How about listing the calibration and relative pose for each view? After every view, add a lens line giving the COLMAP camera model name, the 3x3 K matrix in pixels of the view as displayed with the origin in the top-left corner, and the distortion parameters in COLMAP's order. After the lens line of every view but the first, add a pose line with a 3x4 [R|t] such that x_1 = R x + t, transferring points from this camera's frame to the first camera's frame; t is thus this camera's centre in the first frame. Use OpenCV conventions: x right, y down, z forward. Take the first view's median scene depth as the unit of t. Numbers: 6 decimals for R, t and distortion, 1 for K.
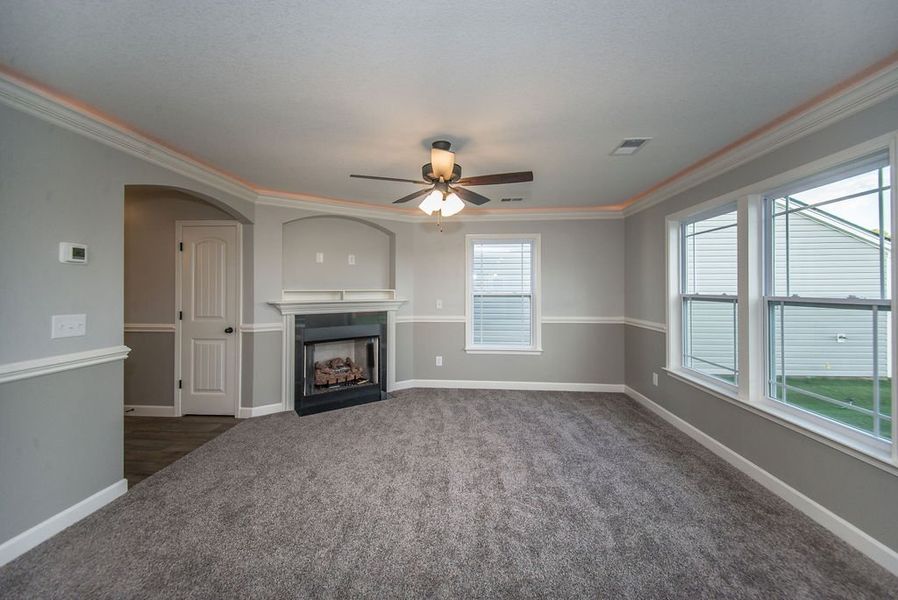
lens RADIAL K [[354.6, 0, 439.3], [0, 354.6, 289.1], [0, 0, 1]] dist [0.025373, -0.007524]
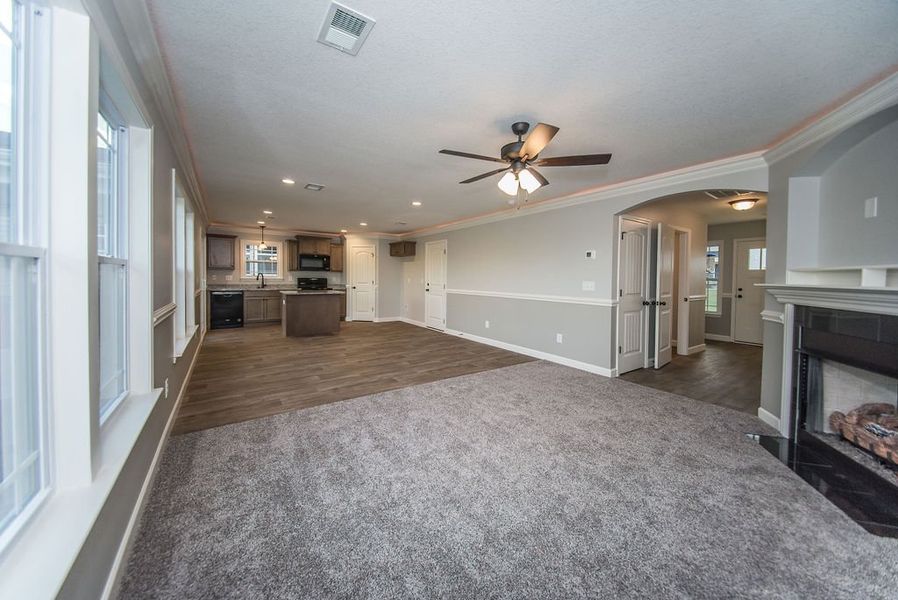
lens RADIAL K [[326.4, 0, 461.6], [0, 326.4, 286.4], [0, 0, 1]] dist [0.030051, -0.005409]
pose [[-0.759044, 0.005944, -0.651012, 0.778921], [-0.015619, 0.999504, 0.027337, 0.044747], [0.650852, 0.030918, -0.758575, 1.642869]]
